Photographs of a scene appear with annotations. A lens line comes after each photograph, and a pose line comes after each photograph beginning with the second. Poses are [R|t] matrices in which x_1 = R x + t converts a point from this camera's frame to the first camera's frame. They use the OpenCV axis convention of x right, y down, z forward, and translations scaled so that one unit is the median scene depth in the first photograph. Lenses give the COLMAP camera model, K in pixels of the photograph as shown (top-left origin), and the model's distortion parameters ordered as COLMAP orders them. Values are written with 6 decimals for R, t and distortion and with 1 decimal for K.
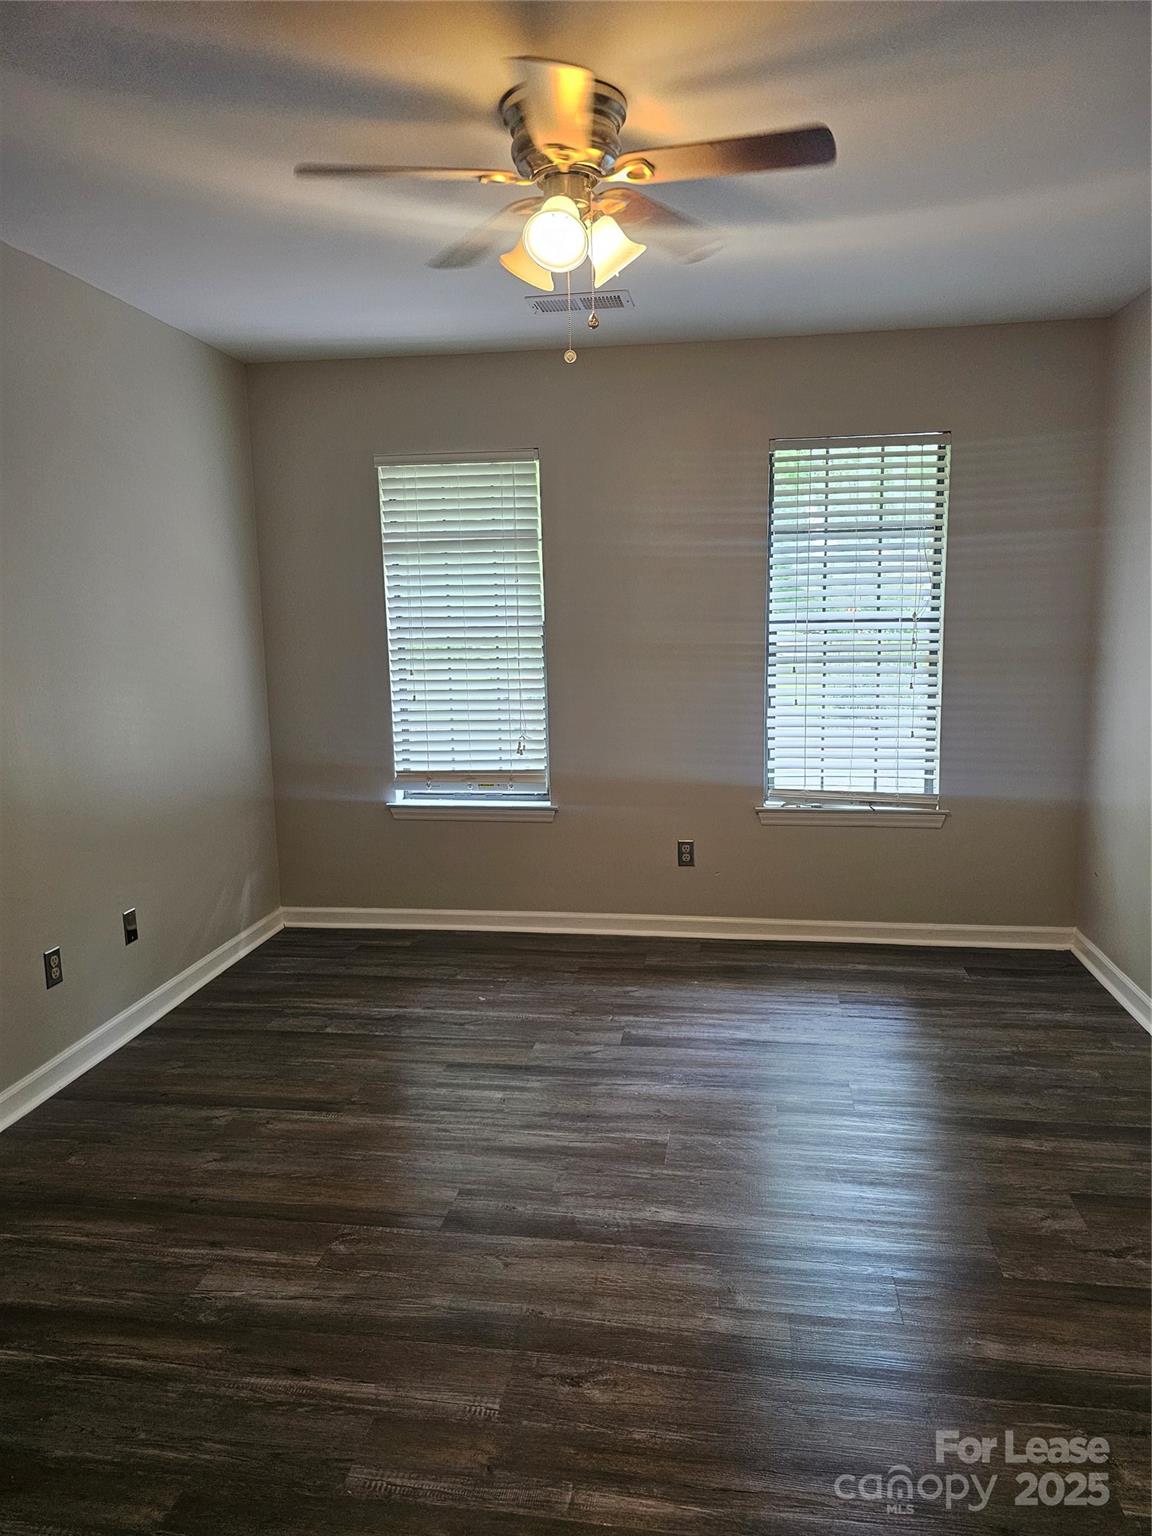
lens RADIAL K [[1038.1, 0, 575.8], [0, 1038.1, 768.0], [0, 0, 1]] dist [-0.002475, -0.004037]
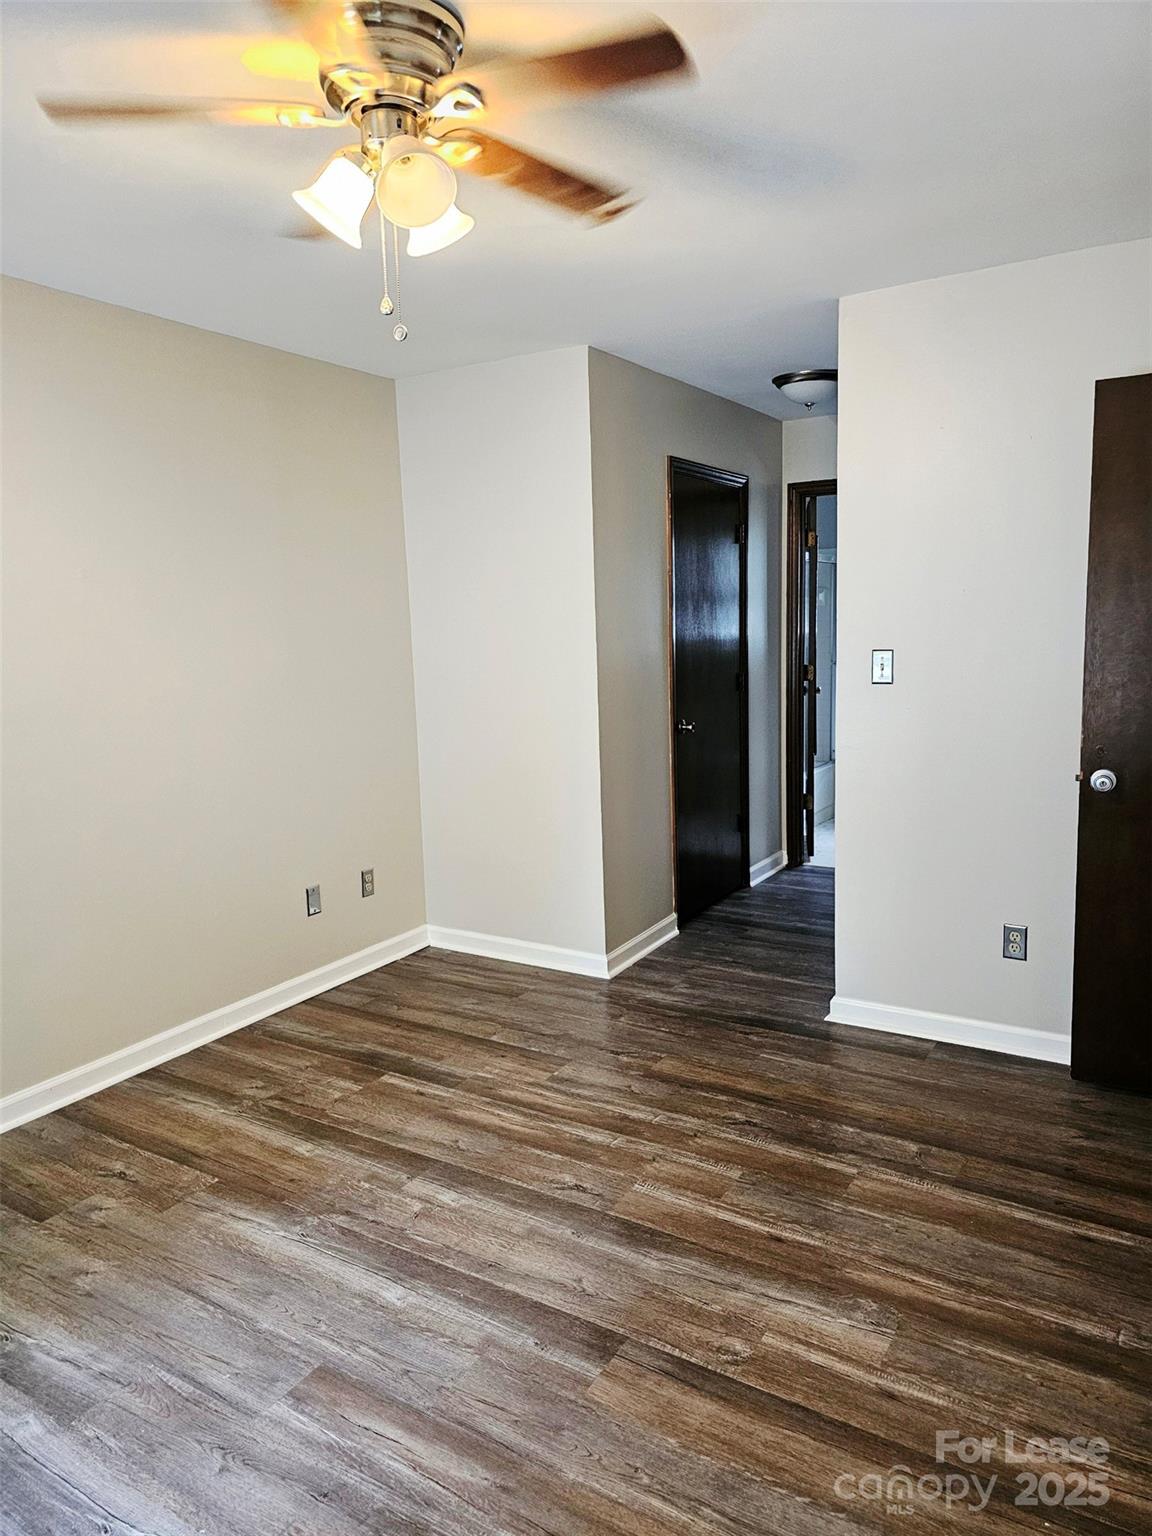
lens RADIAL K [[1038.1, 0, 575.3], [0, 1038.1, 767.5], [0, 0, 1]] dist [-0.002475, -0.004037]
pose [[-0.920980, -0.018457, 0.389172, -0.469315], [0.098196, 0.955635, 0.277704, -0.295200], [-0.377032, 0.293975, -0.878308, 1.824305]]
